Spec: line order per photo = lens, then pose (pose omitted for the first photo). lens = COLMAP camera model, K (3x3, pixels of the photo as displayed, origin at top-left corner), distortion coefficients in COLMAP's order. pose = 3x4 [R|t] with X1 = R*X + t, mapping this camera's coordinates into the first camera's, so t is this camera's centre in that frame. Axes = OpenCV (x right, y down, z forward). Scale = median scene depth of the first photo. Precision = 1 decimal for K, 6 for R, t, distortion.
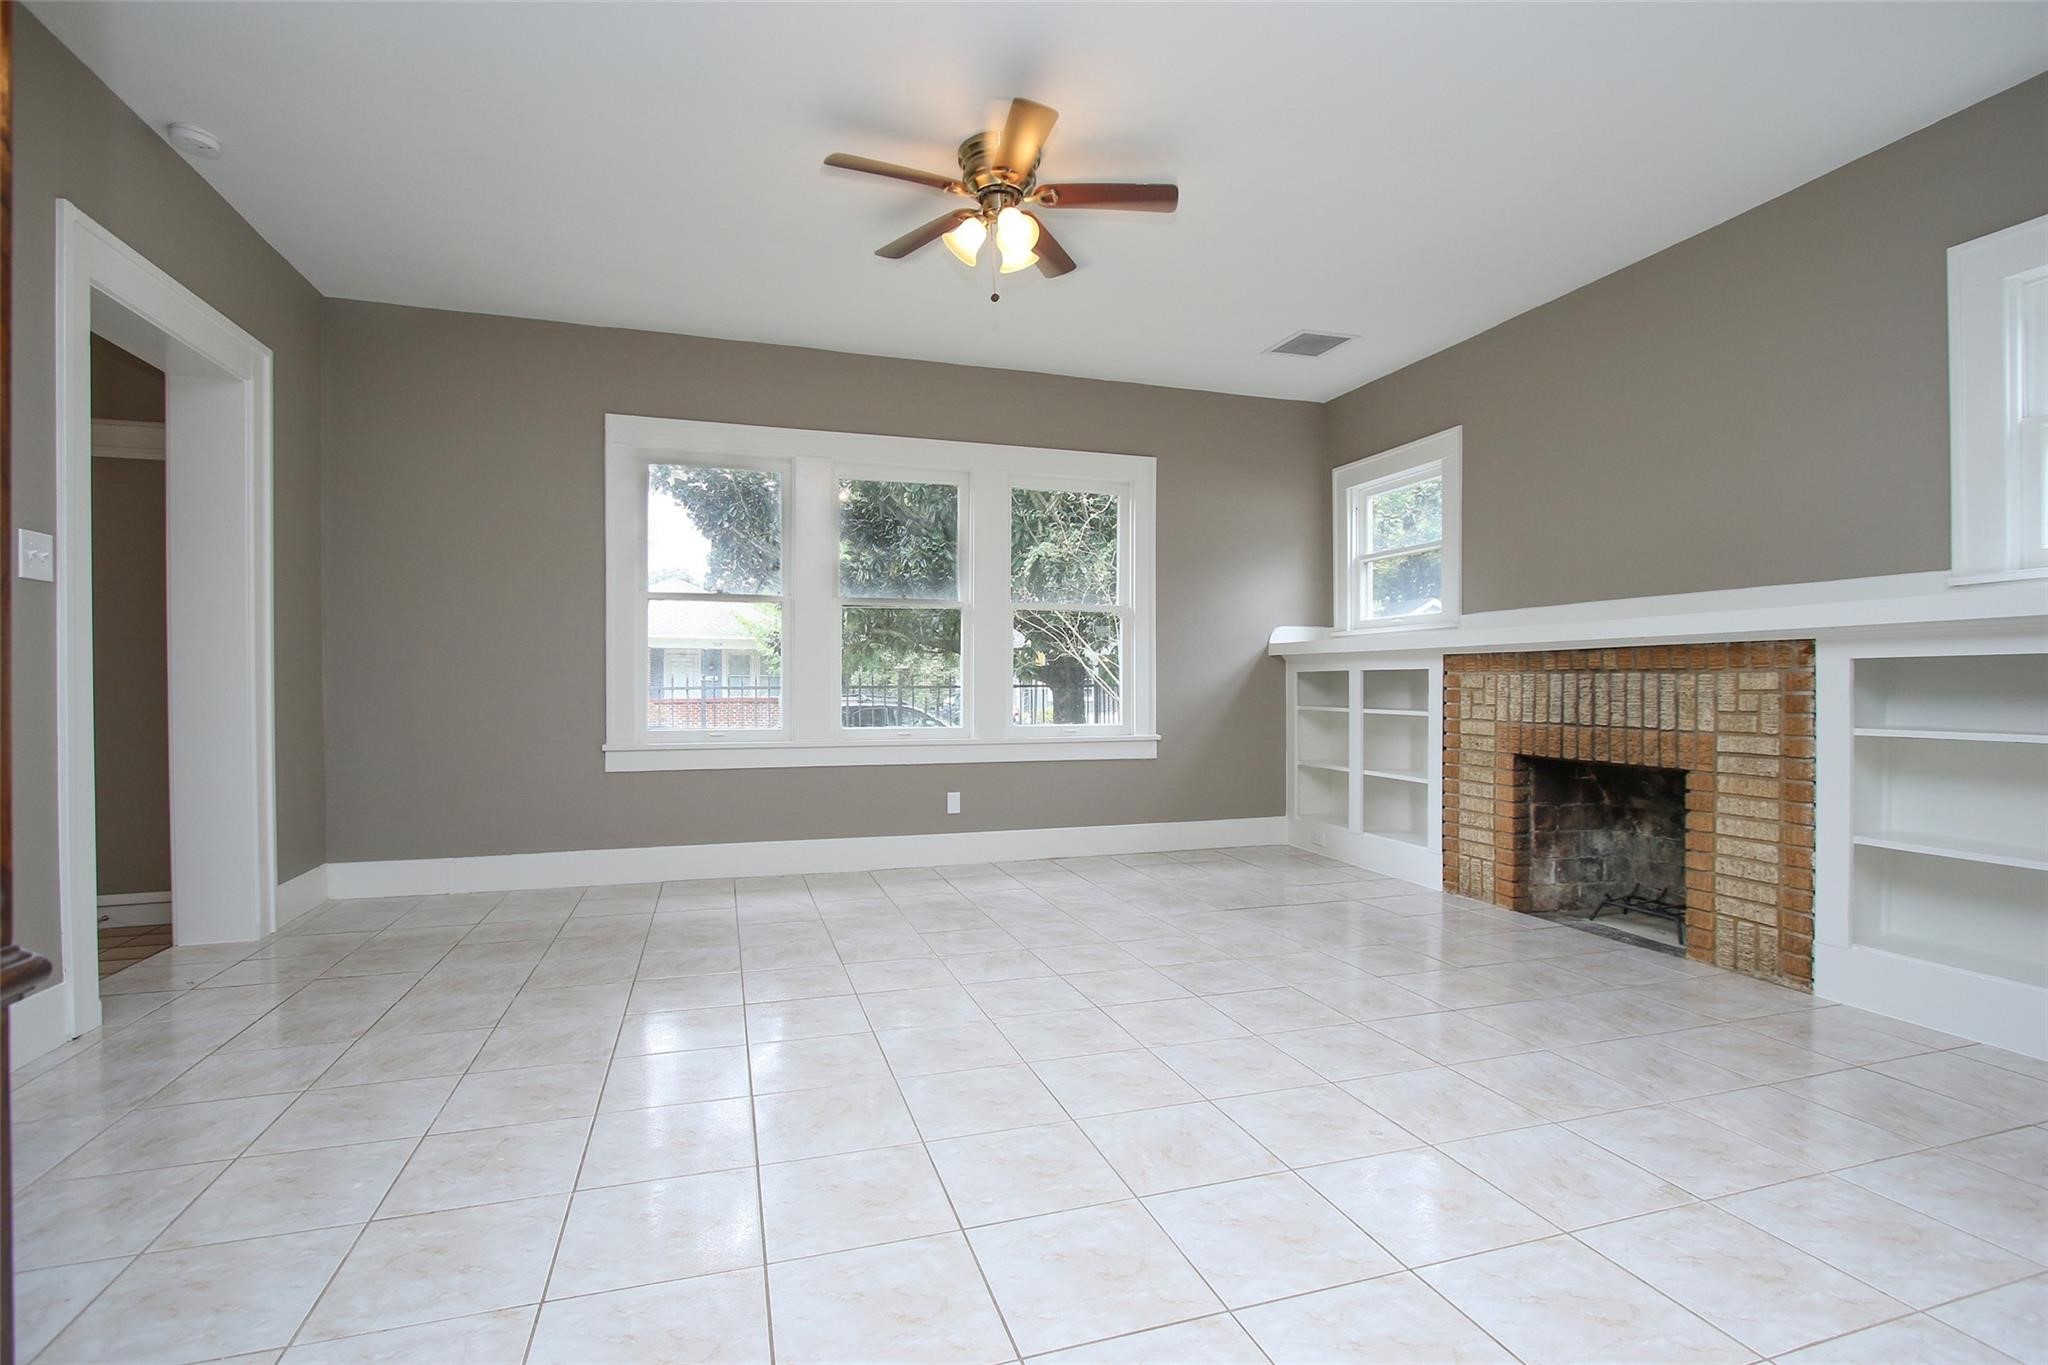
lens RADIAL K [[941.0, 0, 1026.0], [0, 941.0, 685.4], [0, 0, 1]] dist [-0.002475, 0.000551]
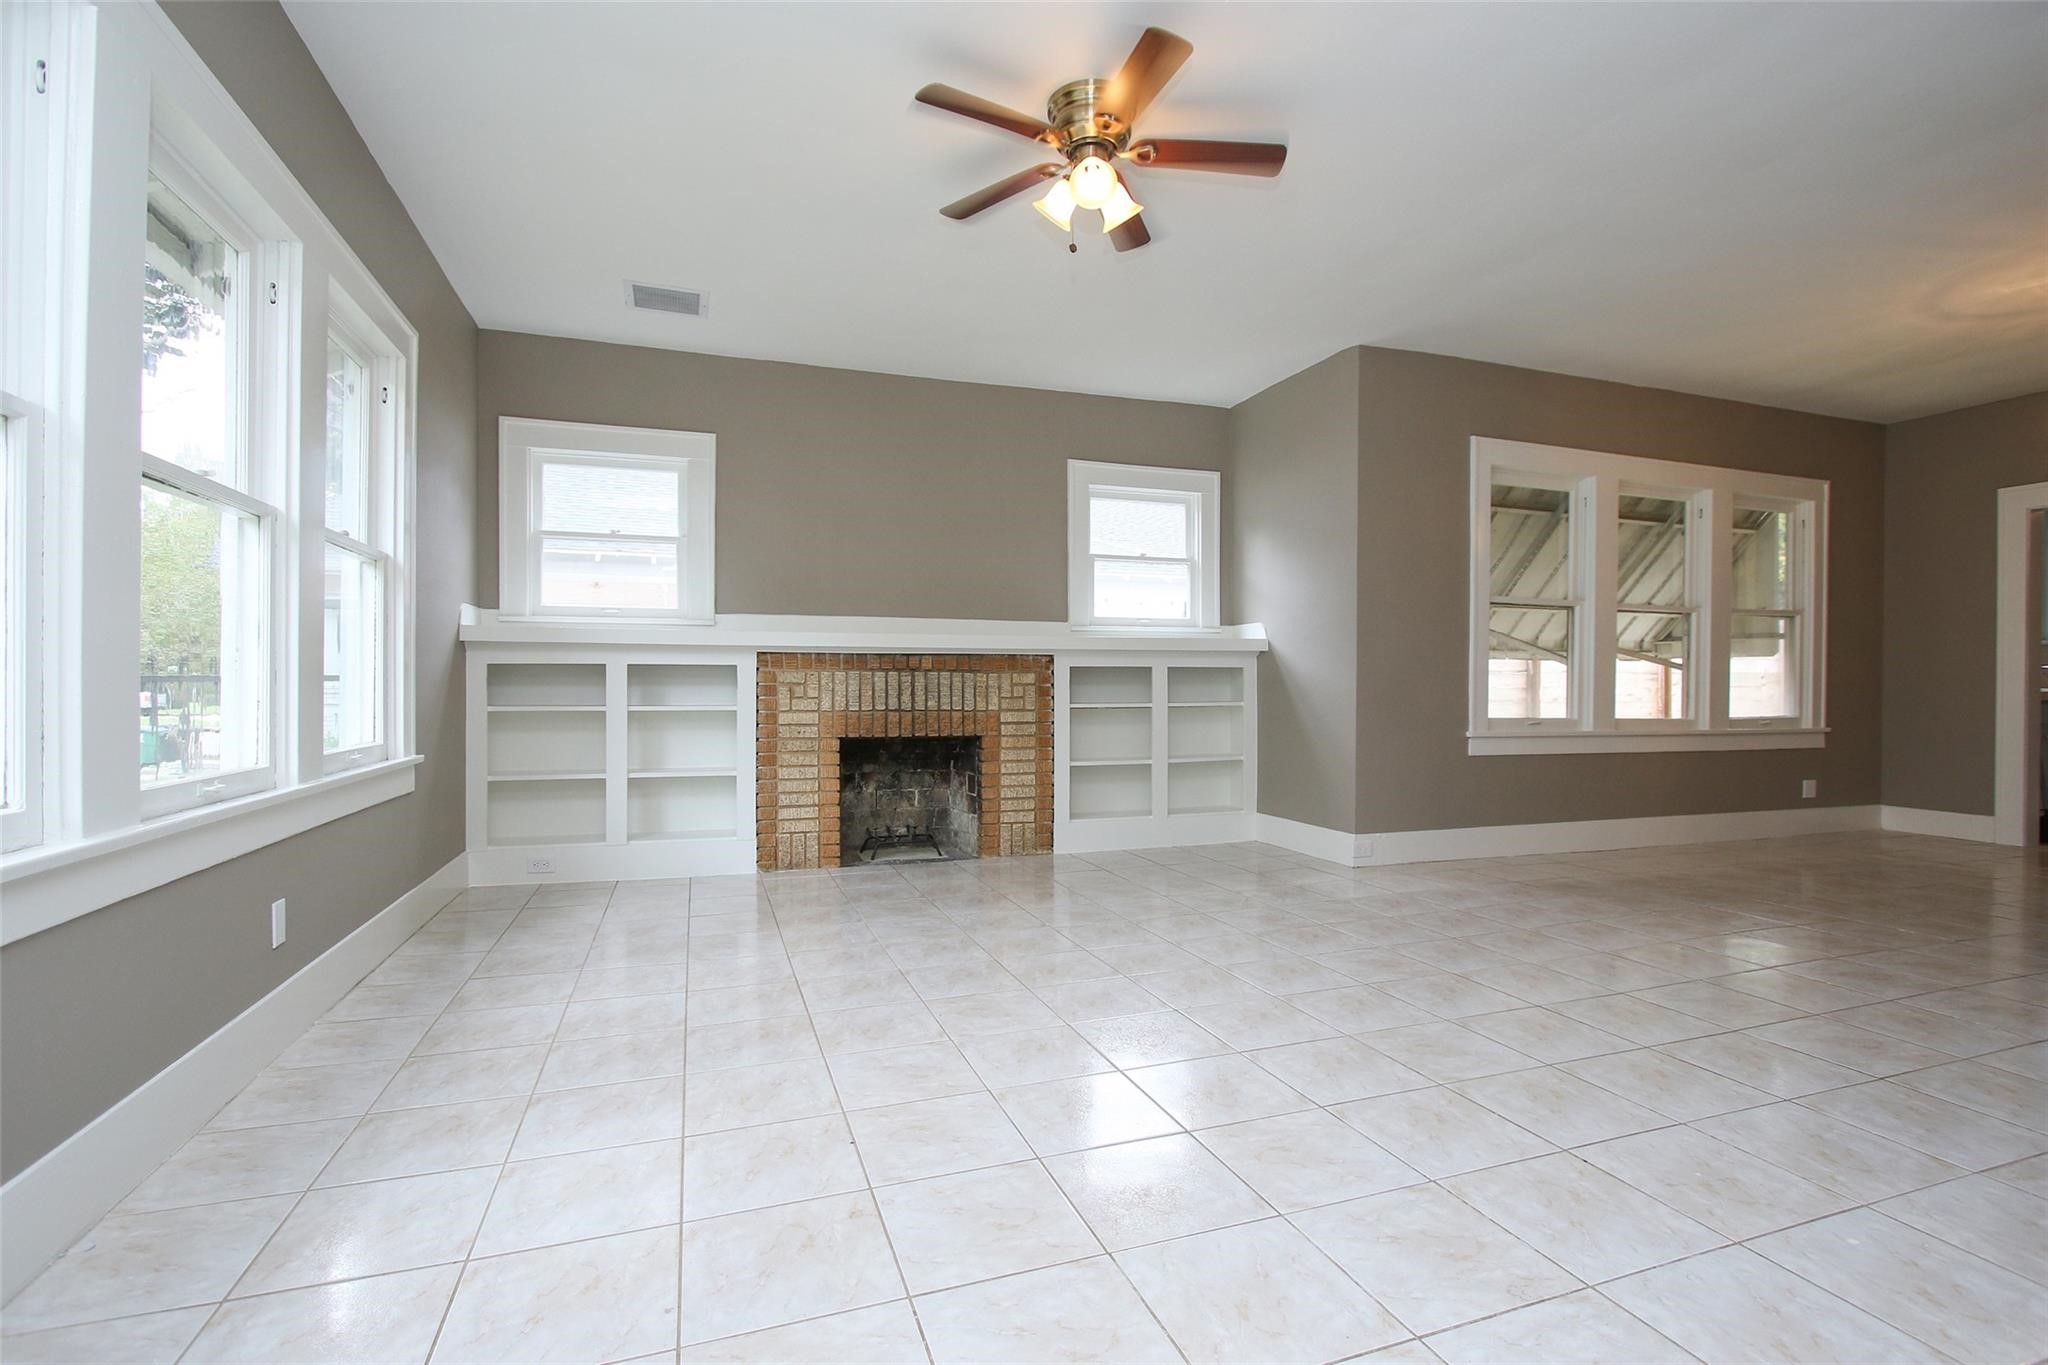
lens RADIAL K [[941.0, 0, 1018.3], [0, 941.0, 686.9], [0, 0, 1]] dist [-0.002475, 0.000551]
pose [[0.002422, -0.000124, 0.999997, -0.763262], [0.001056, 0.999999, 0.000122, 0.008970], [-0.999997, 0.001056, 0.002422, 0.852751]]
